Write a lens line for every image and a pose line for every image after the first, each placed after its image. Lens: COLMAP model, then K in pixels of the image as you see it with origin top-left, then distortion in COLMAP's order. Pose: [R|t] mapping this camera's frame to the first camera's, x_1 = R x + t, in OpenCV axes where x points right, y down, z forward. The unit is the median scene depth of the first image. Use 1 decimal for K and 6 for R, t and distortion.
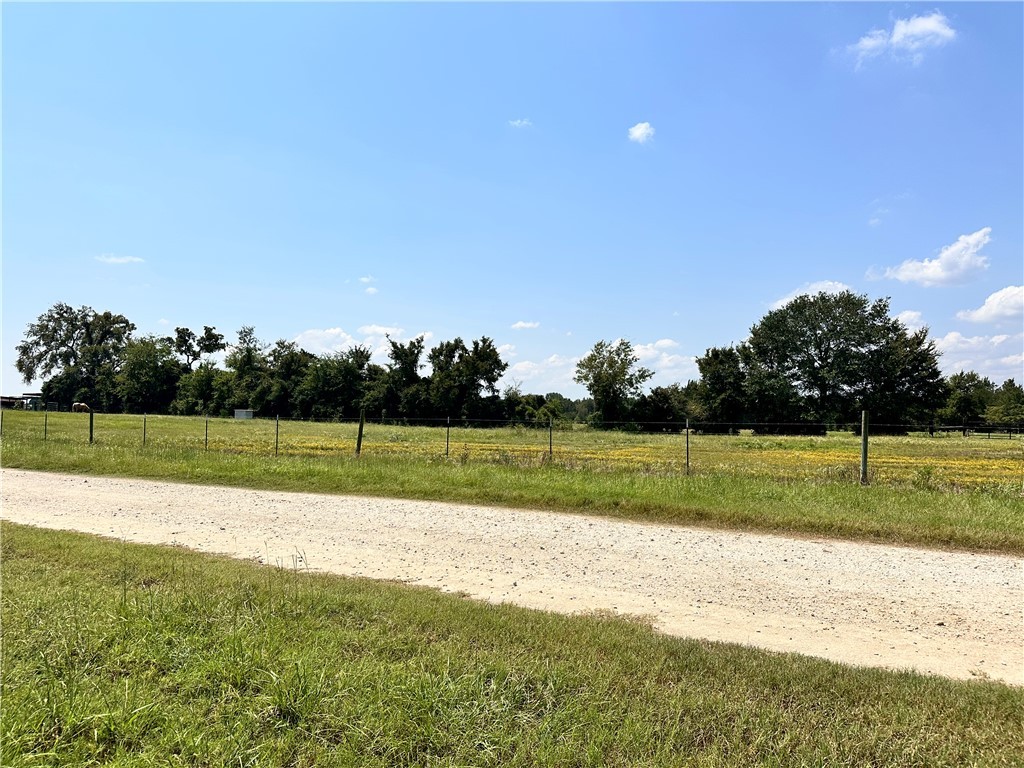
lens RADIAL K [[708.1, 0, 527.2], [0, 708.1, 380.4], [0, 0, 1]] dist [0.060391, -0.085661]
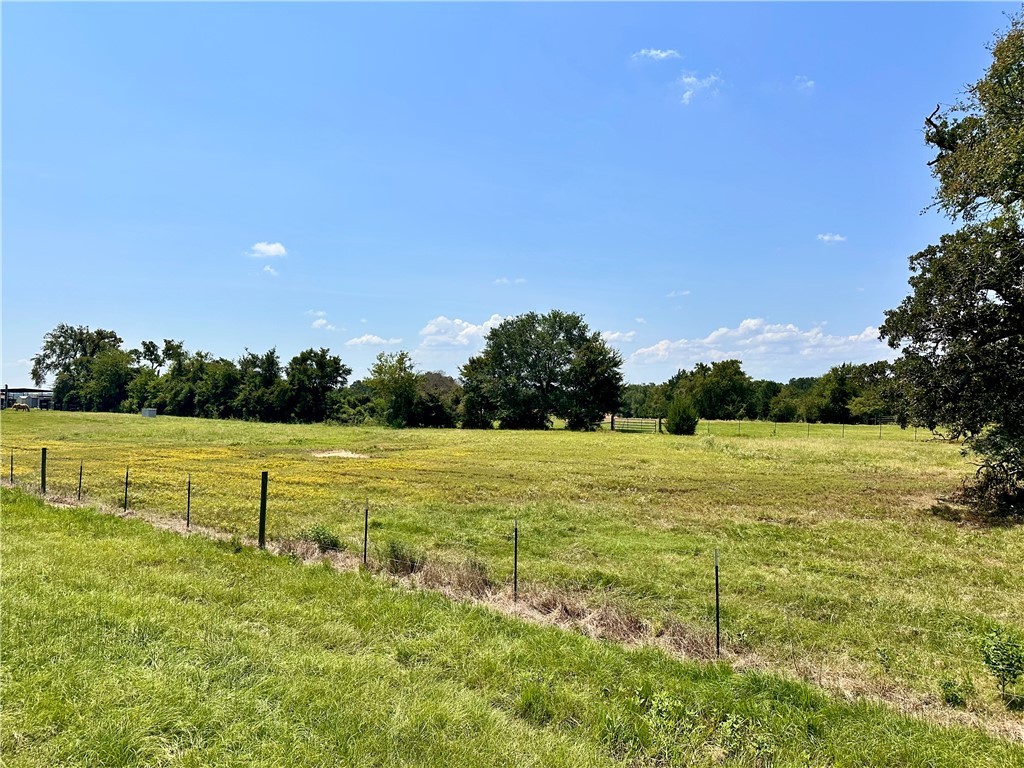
lens RADIAL K [[708.1, 0, 515.3], [0, 708.1, 378.5], [0, 0, 1]] dist [0.060391, -0.085661]
pose [[0.984984, -0.012336, -0.172206, 0.416931], [0.014904, 0.999796, 0.013626, -0.018201], [0.172003, -0.015988, 0.984967, -0.140524]]
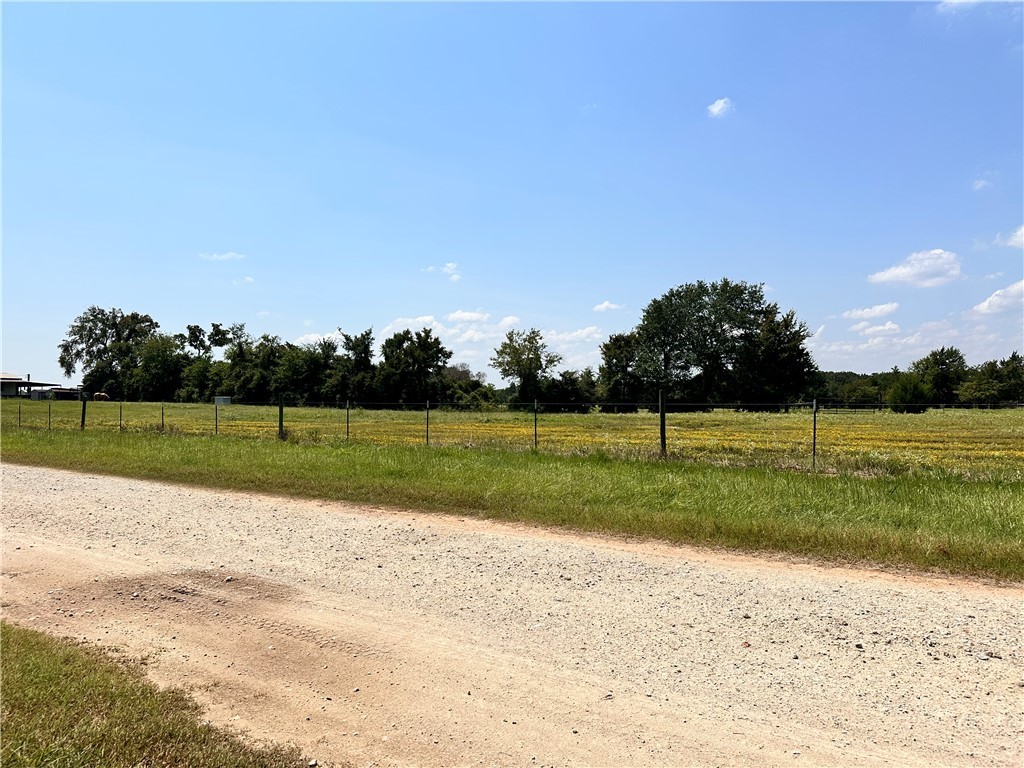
lens RADIAL K [[708.1, 0, 518.1], [0, 708.1, 380.5], [0, 0, 1]] dist [0.060391, -0.085661]
pose [[0.992694, -0.016486, -0.119524, 0.186326], [0.019111, 0.999600, 0.020846, 0.000005], [0.119132, -0.022978, 0.992612, -0.076150]]
